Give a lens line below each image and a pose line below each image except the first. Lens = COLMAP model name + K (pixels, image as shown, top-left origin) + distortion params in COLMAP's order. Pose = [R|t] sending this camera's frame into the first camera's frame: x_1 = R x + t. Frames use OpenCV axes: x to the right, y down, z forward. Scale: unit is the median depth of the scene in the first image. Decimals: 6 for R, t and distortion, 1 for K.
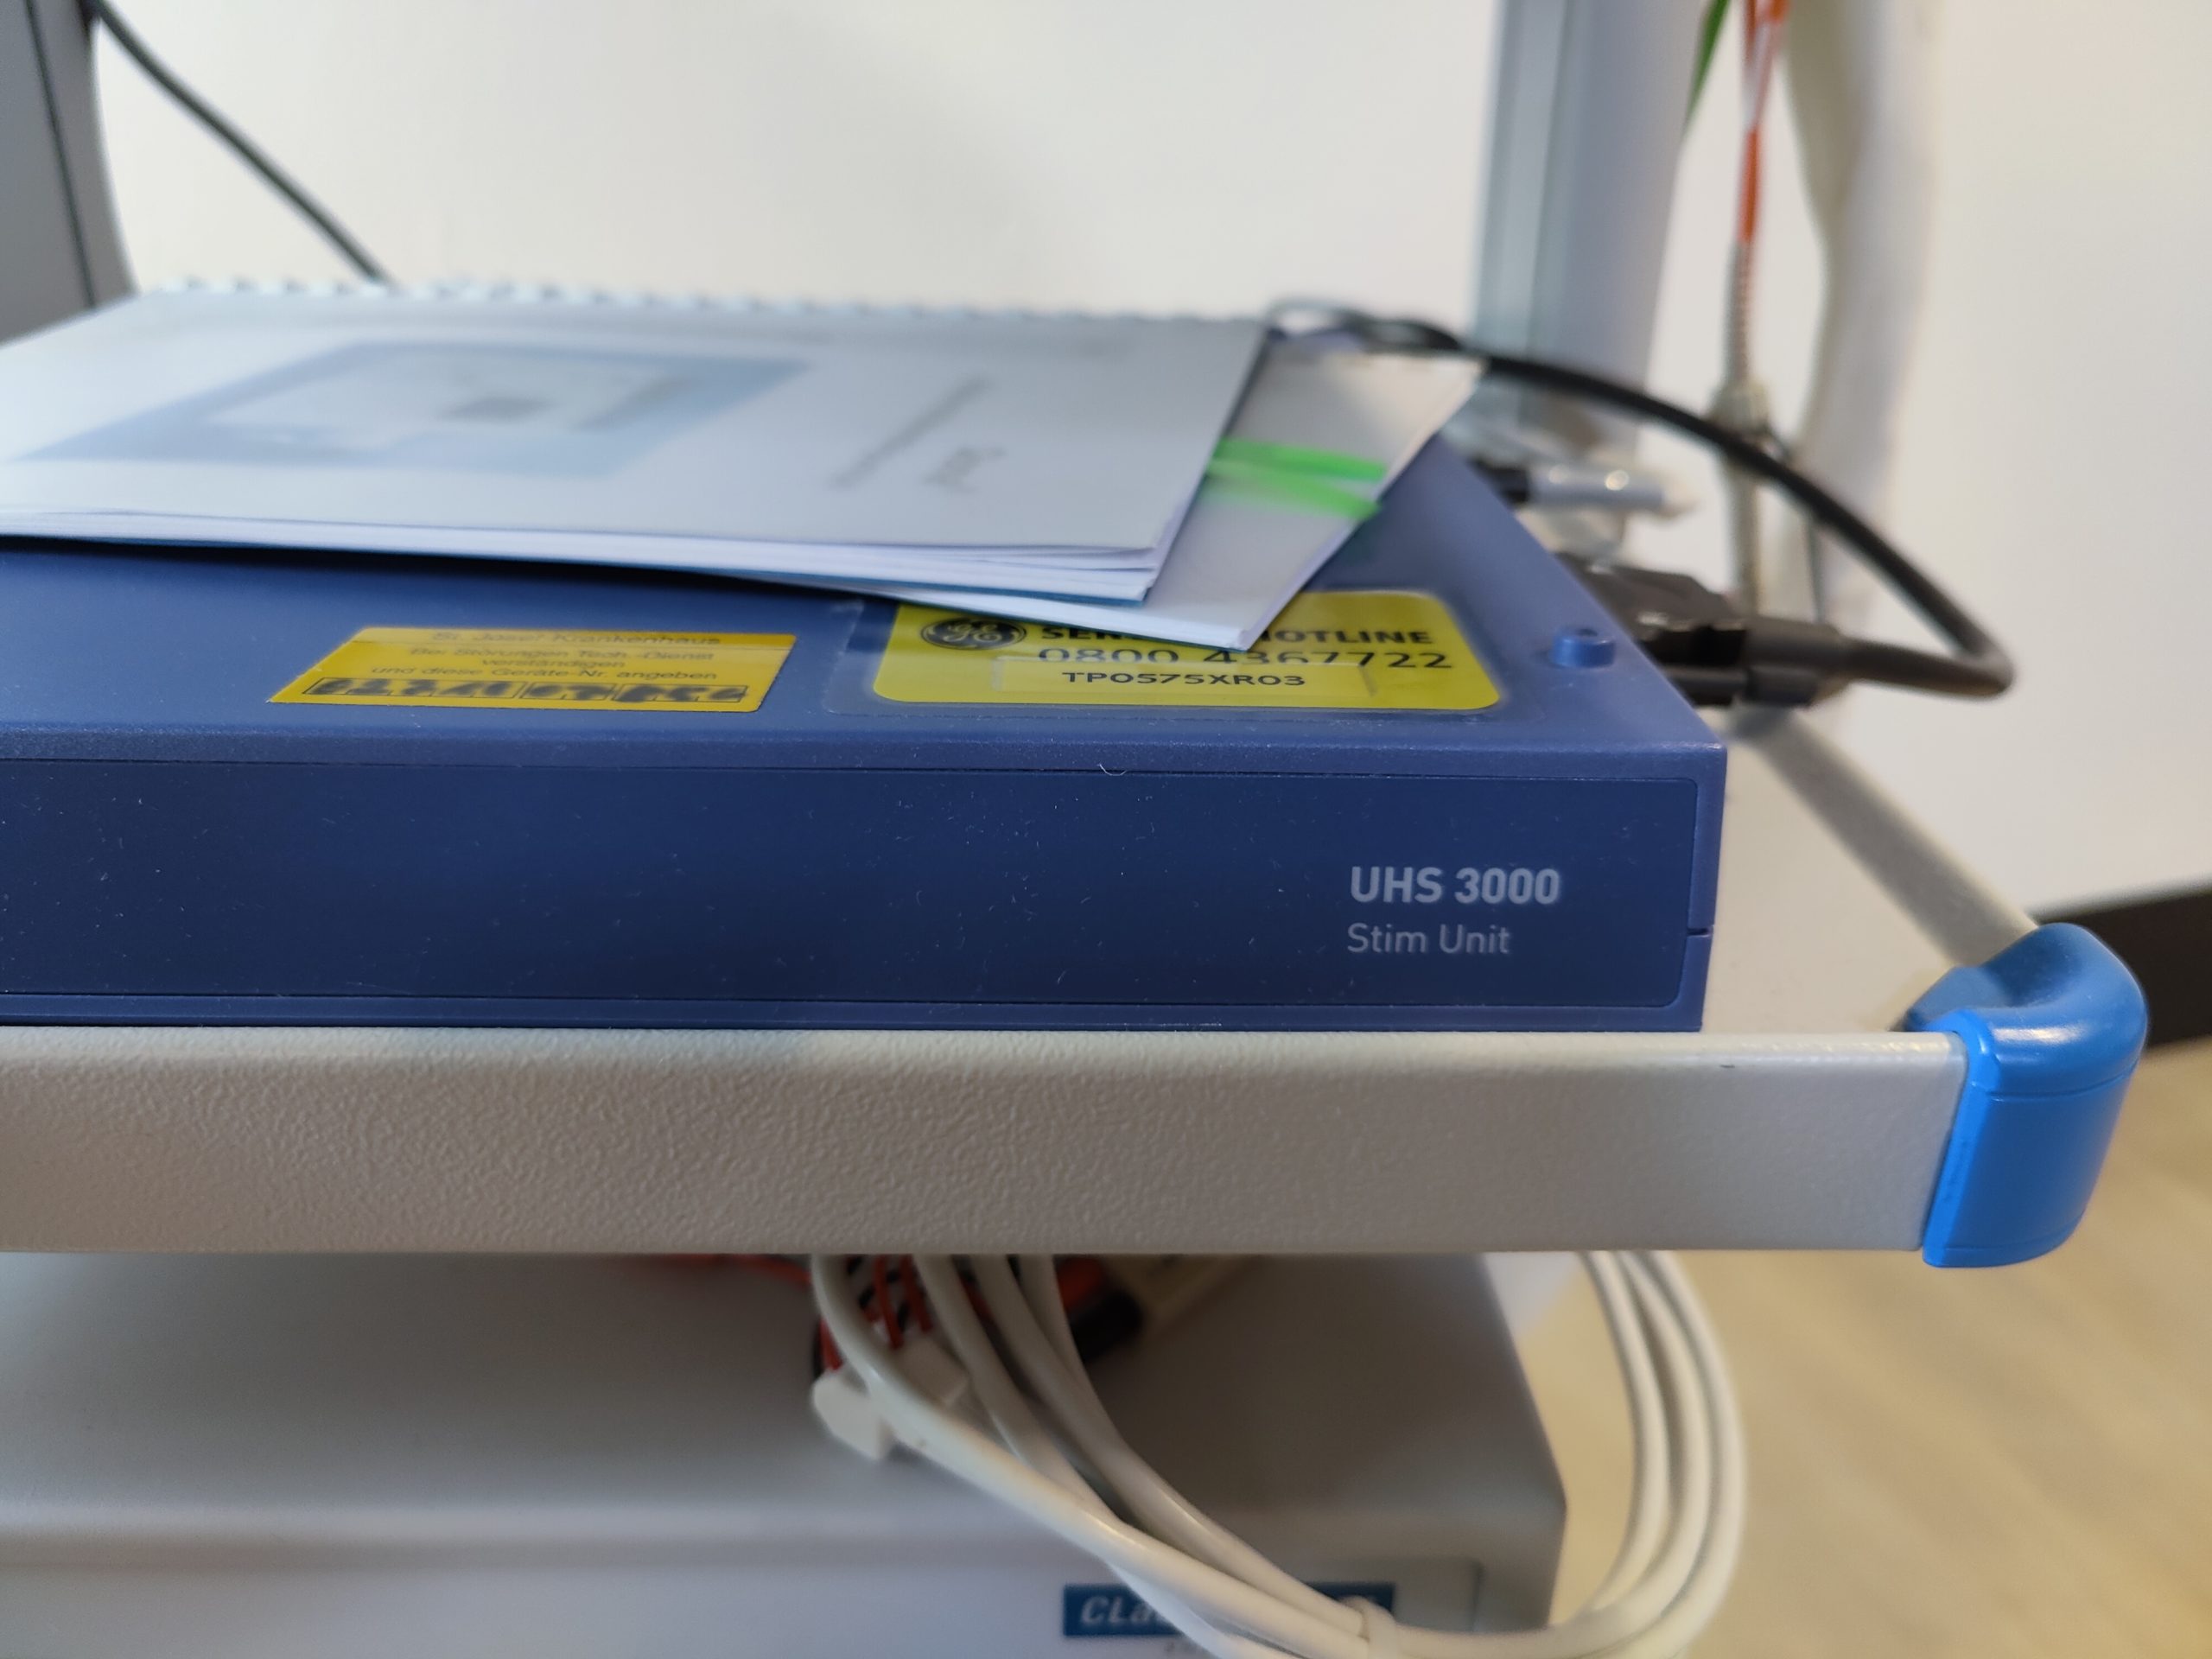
lens RADIAL K [[1797.5, 0, 1065.5], [0, 1797.5, 830.8], [0, 0, 1]] dist [-0.006572, -0.003204]
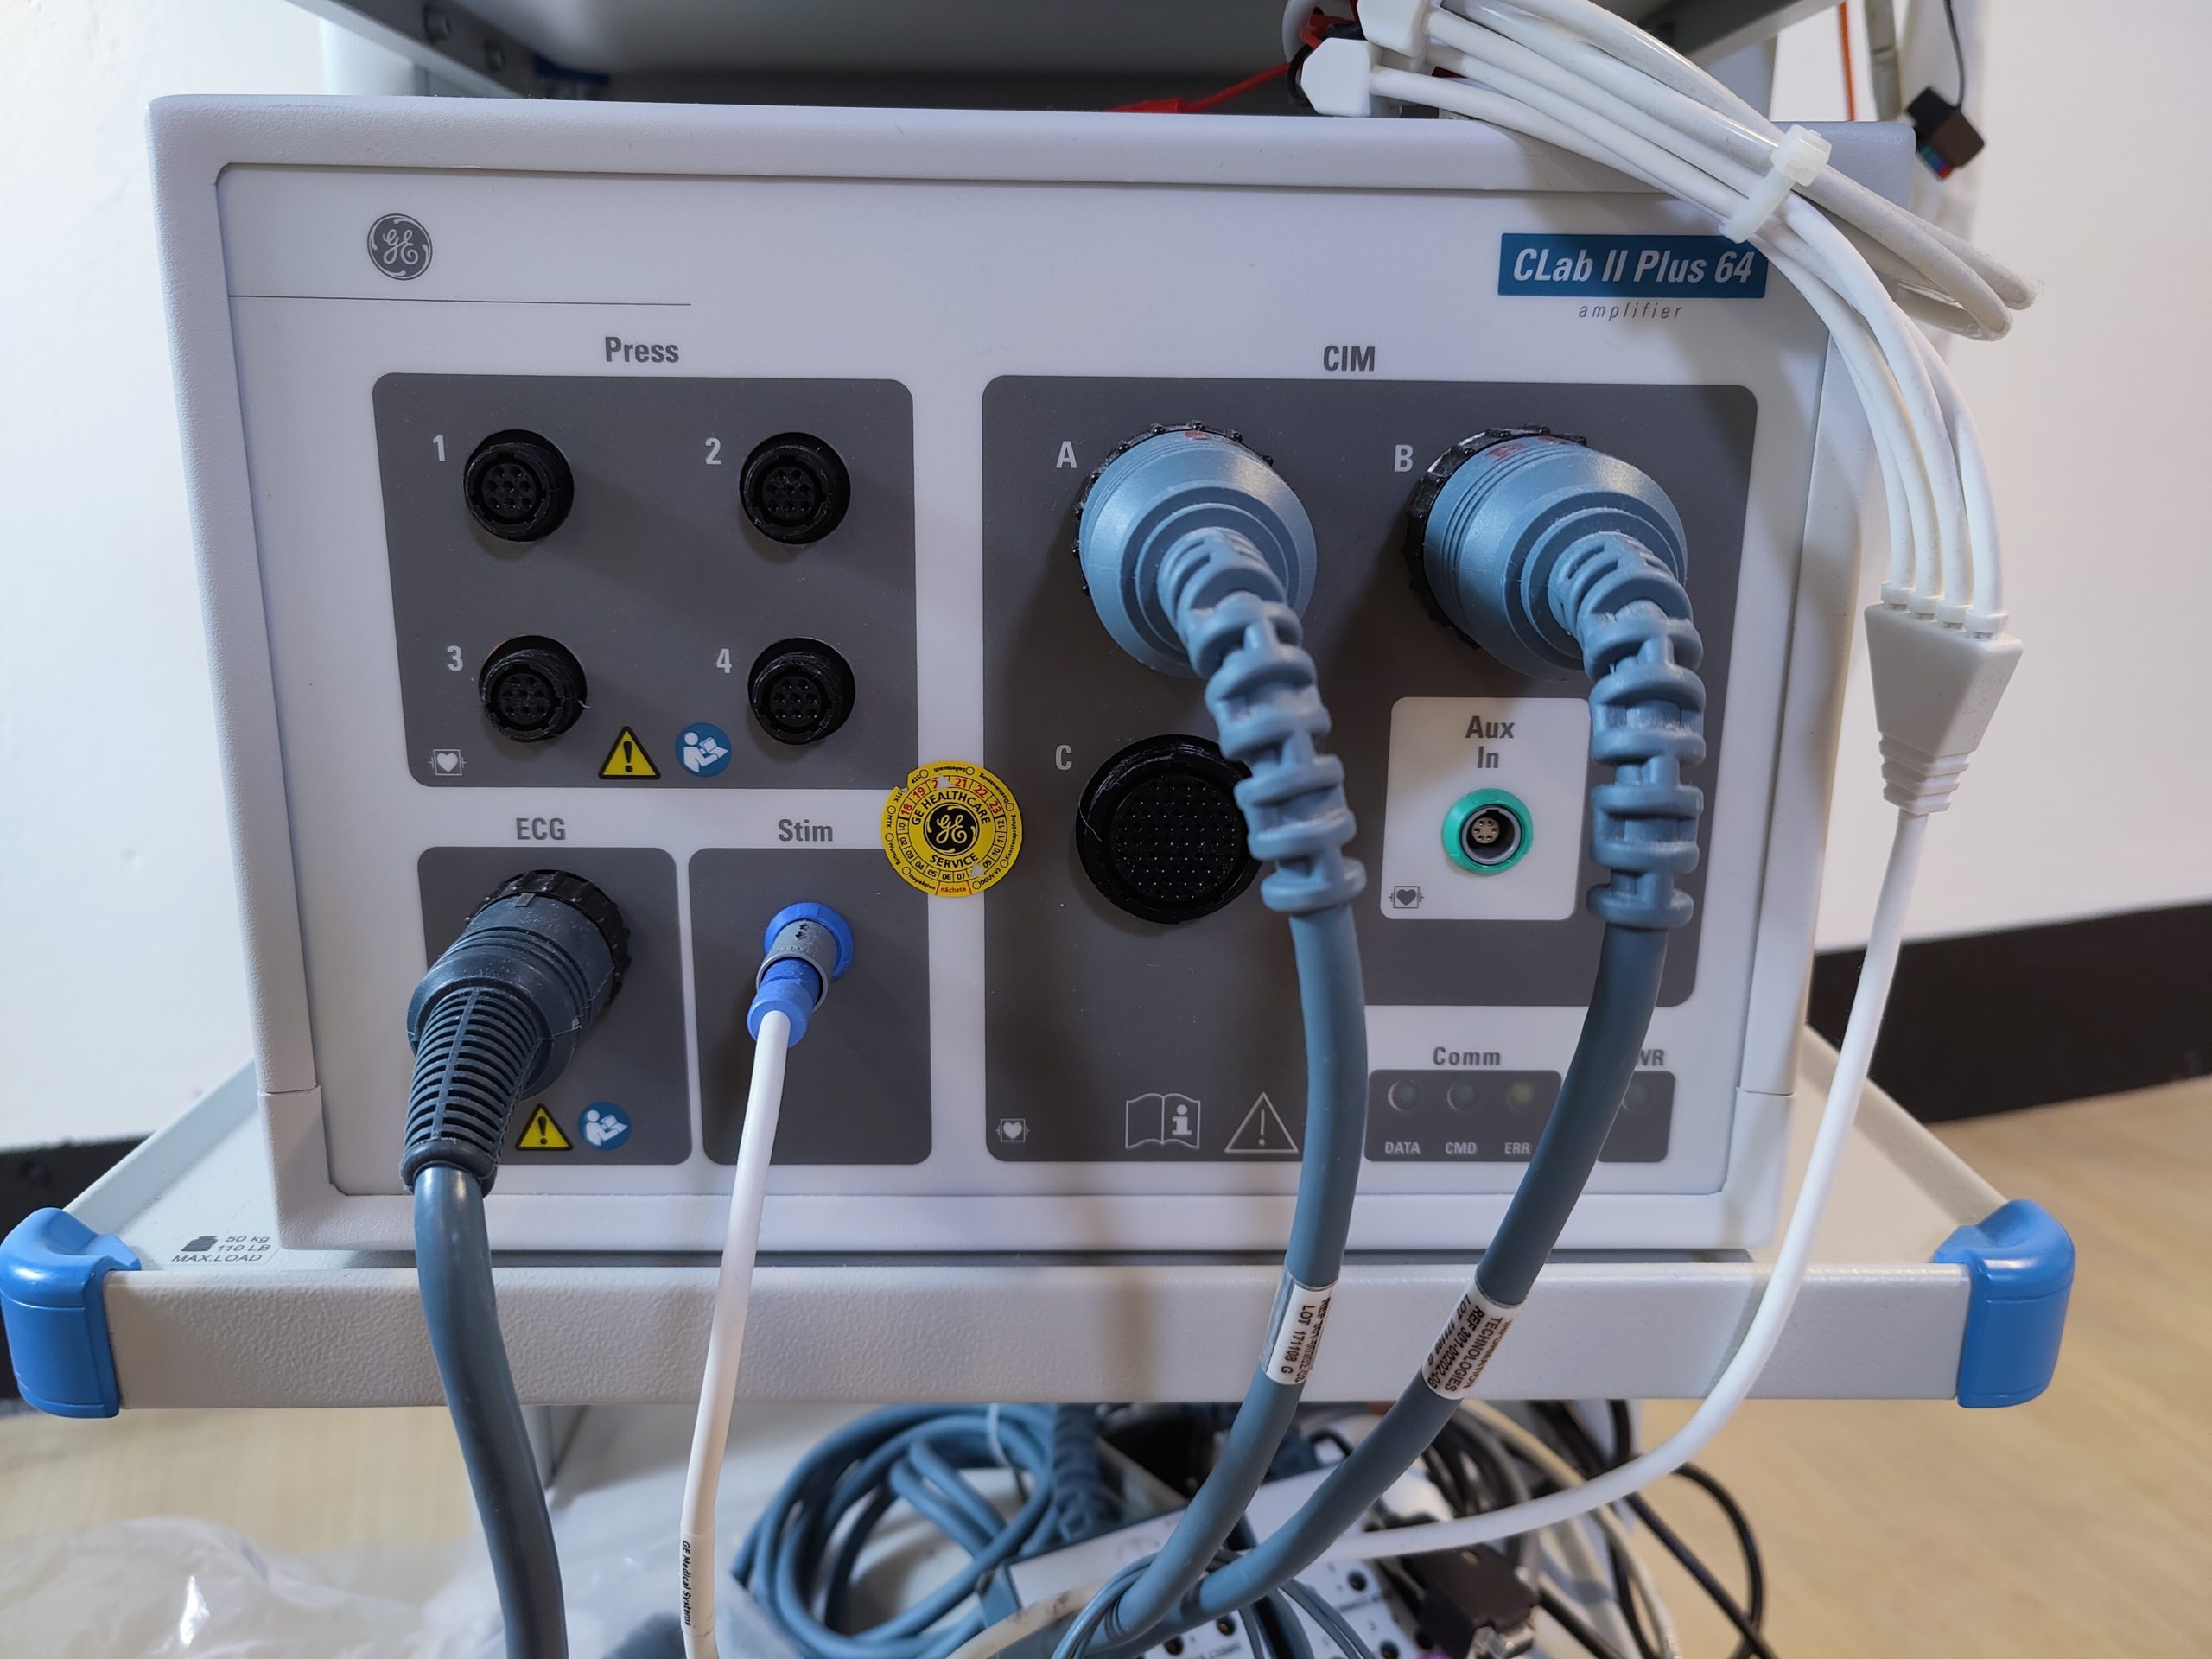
lens RADIAL K [[1703.5, 0, 1106.0], [0, 1703.5, 829.5], [0, 0, 1]] dist [-0.007028, 0.004031]
pose [[0.999997, 0.001181, 0.002341, -0.347179], [-0.000752, 0.984487, -0.175459, 1.294092], [-0.002511, 0.175456, 0.984484, -0.107324]]
